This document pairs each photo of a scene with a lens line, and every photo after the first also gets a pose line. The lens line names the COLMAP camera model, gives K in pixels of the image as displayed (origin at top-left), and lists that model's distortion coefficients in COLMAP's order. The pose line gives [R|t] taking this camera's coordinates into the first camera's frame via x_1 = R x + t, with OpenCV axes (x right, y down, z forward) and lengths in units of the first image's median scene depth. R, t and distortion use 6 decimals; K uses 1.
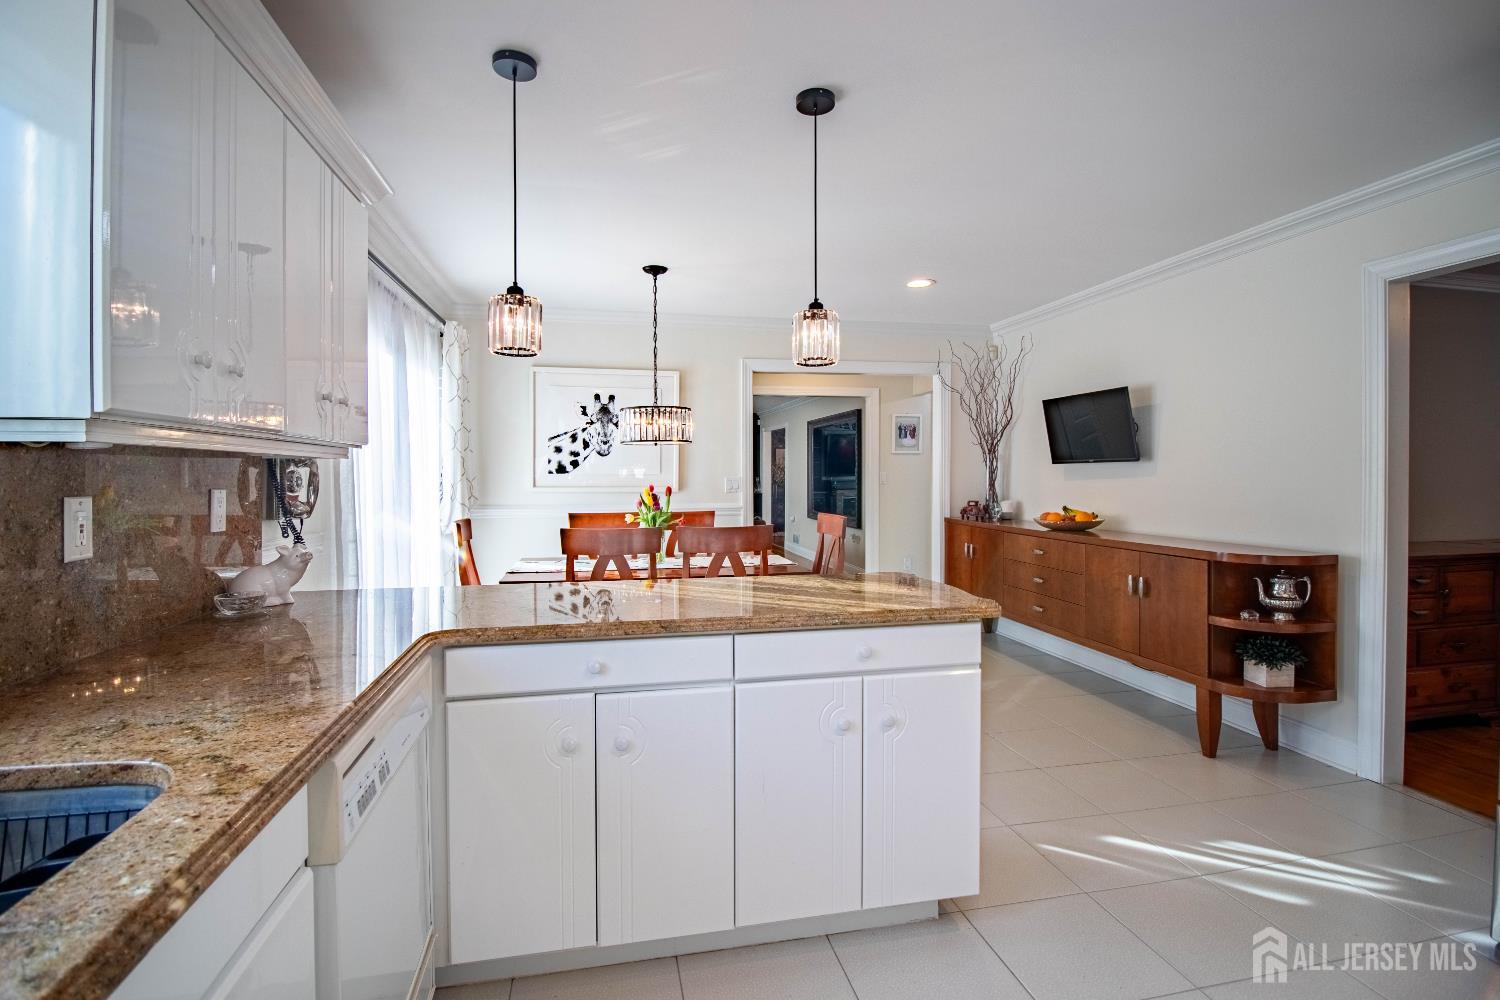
lens RADIAL K [[718.0, 0, 747.7], [0, 718.0, 464.2], [0, 0, 1]] dist [-0.003532, -0.000763]
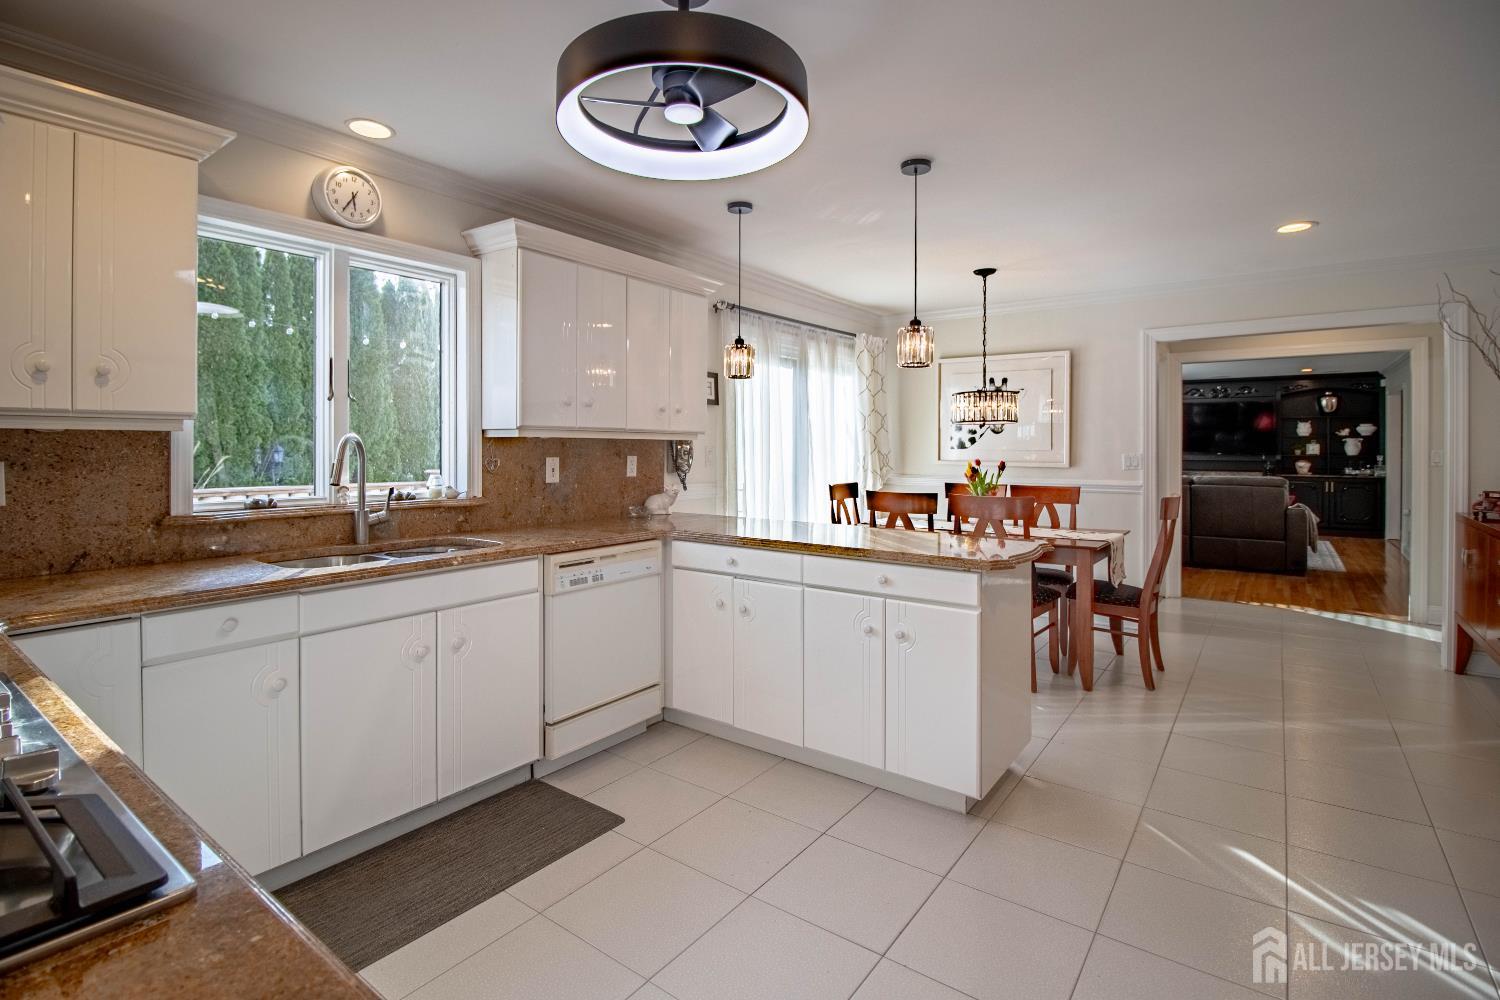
lens RADIAL K [[733.3, 0, 739.4], [0, 733.3, 440.0], [0, 0, 1]] dist [-0.000429, -0.000222]
pose [[0.661291, -0.000410, -0.750130, 0.490454], [0.002576, 0.999995, 0.001725, -0.005612], [0.750125, -0.003073, 0.661289, -0.067855]]
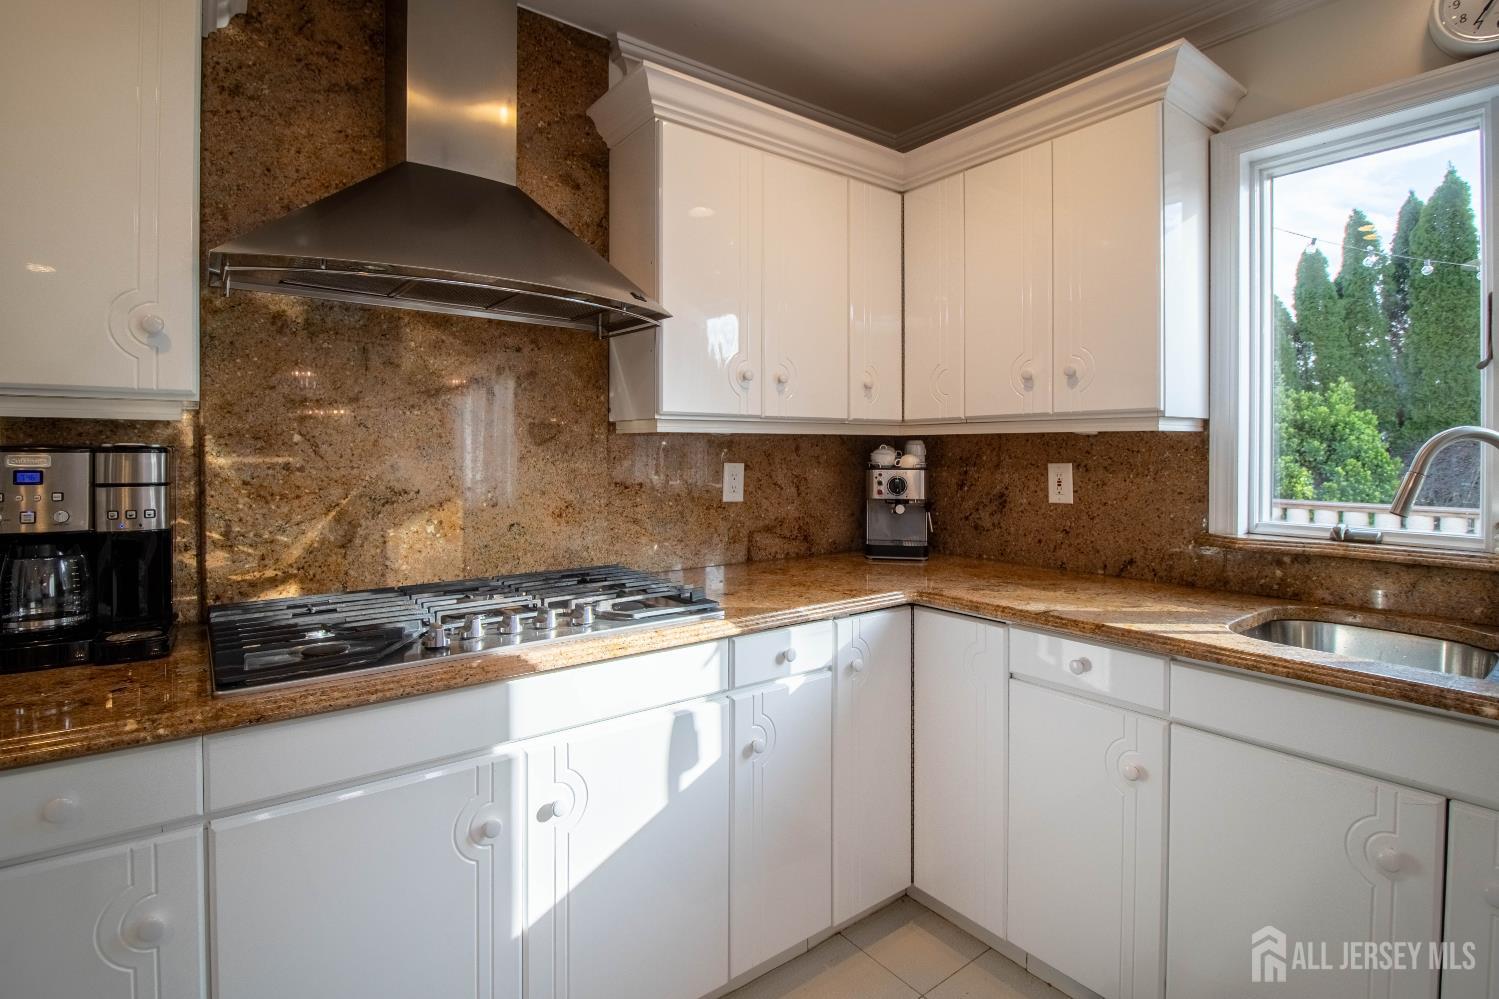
lens RADIAL K [[745.7, 0, 772.6], [0, 745.7, 456.4], [0, 0, 1]] dist [-0.000674, -0.000100]
pose [[-0.898685, 0.005450, -0.438561, 0.228504], [0.005558, 0.999984, 0.001039, 0.001887], [0.438560, -0.001503, -0.898701, 0.291764]]
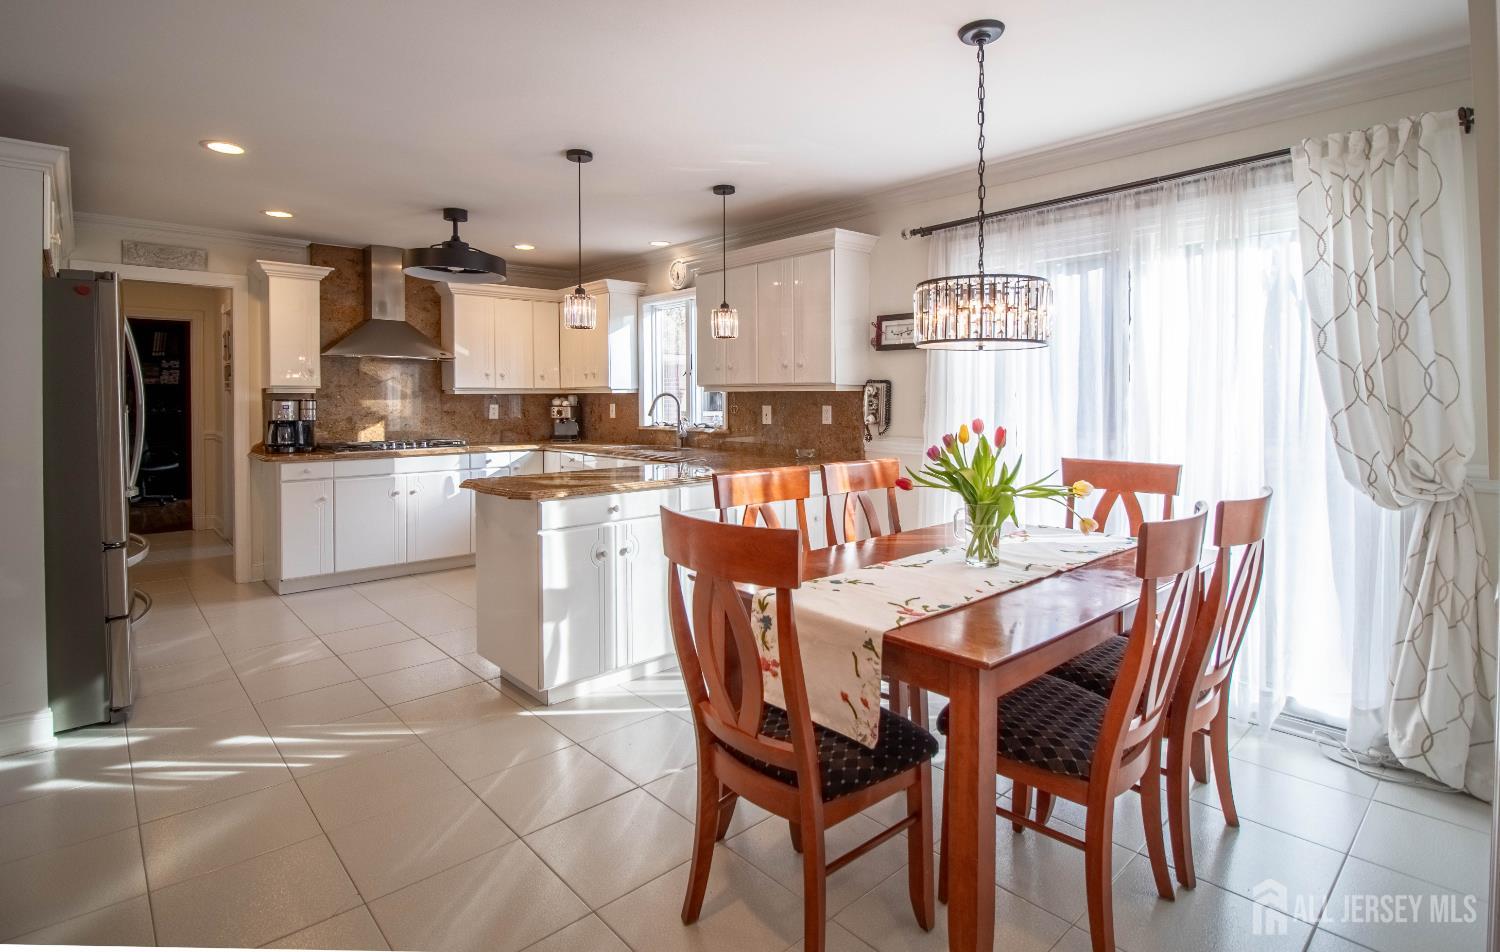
lens RADIAL K [[755.7, 0, 785.8], [0, 755.7, 405.6], [0, 0, 1]] dist [0.000632, -0.000065]
pose [[-0.856810, 0.012008, -0.515492, 0.295411], [0.012170, 0.999921, 0.003063, 0.013024], [0.515488, -0.003649, -0.856889, 1.448784]]
